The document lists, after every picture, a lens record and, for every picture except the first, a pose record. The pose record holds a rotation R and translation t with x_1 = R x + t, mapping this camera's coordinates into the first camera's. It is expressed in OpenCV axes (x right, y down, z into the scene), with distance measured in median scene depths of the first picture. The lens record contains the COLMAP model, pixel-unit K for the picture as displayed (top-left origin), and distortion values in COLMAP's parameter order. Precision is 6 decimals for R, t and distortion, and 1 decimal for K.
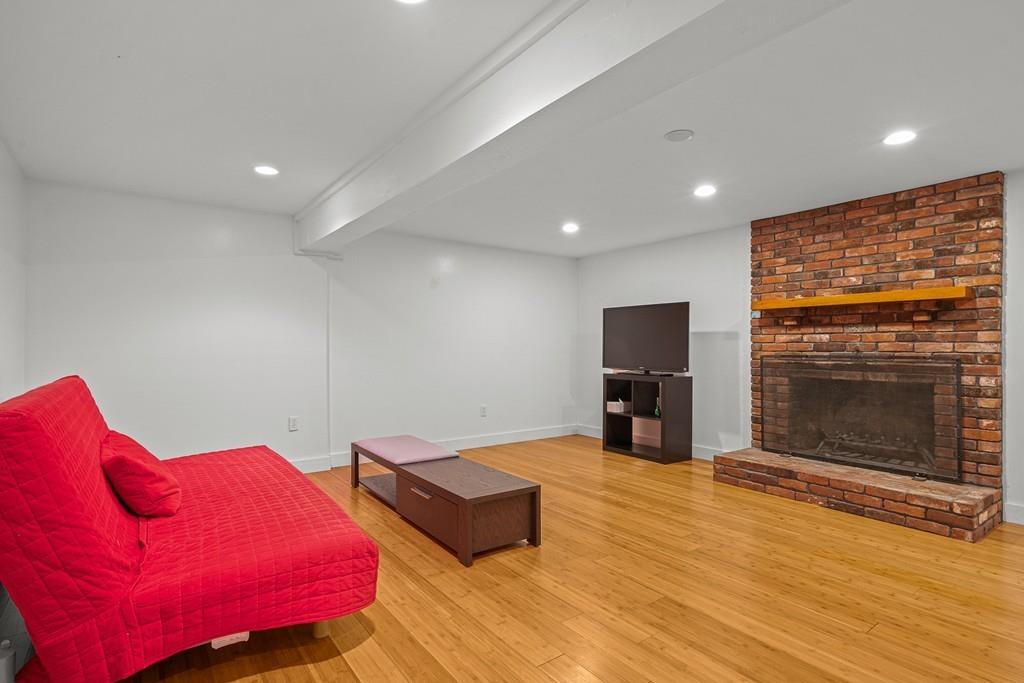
lens RADIAL K [[518.8, 0, 512.0], [0, 518.8, 341.5], [0, 0, 1]] dist [-0.001196, 0.000127]
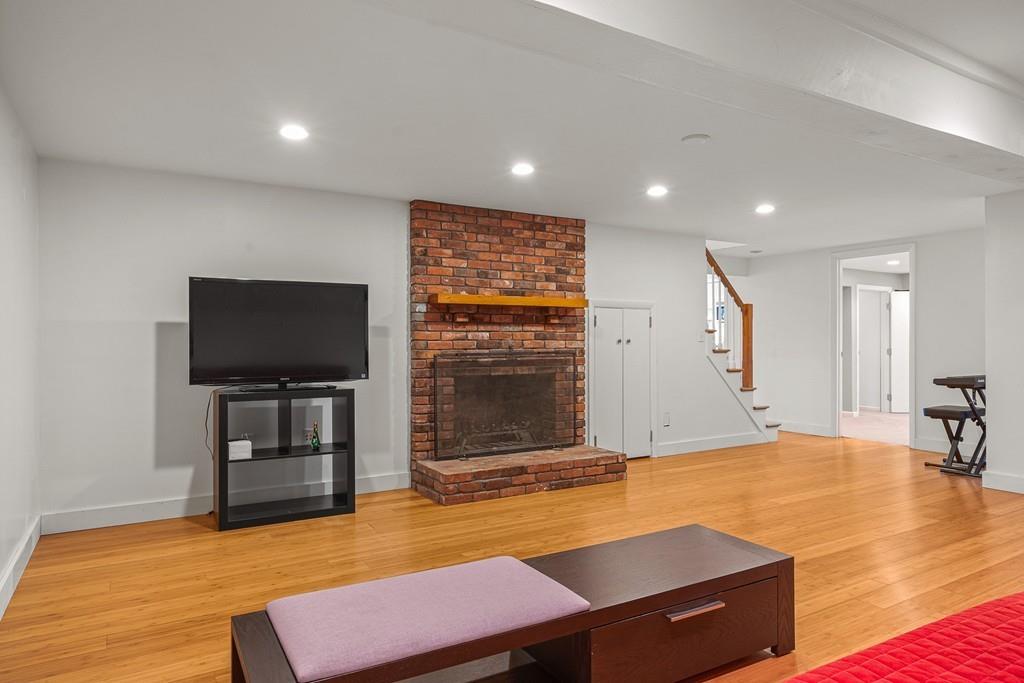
lens RADIAL K [[634.1, 0, 513.9], [0, 634.1, 336.0], [0, 0, 1]] dist [0.003359, 0.000721]
pose [[0.084100, 0.005154, 0.996444, -0.676194], [-0.007651, 0.999960, -0.004527, -0.001349], [-0.996428, -0.007243, 0.084136, 0.876809]]
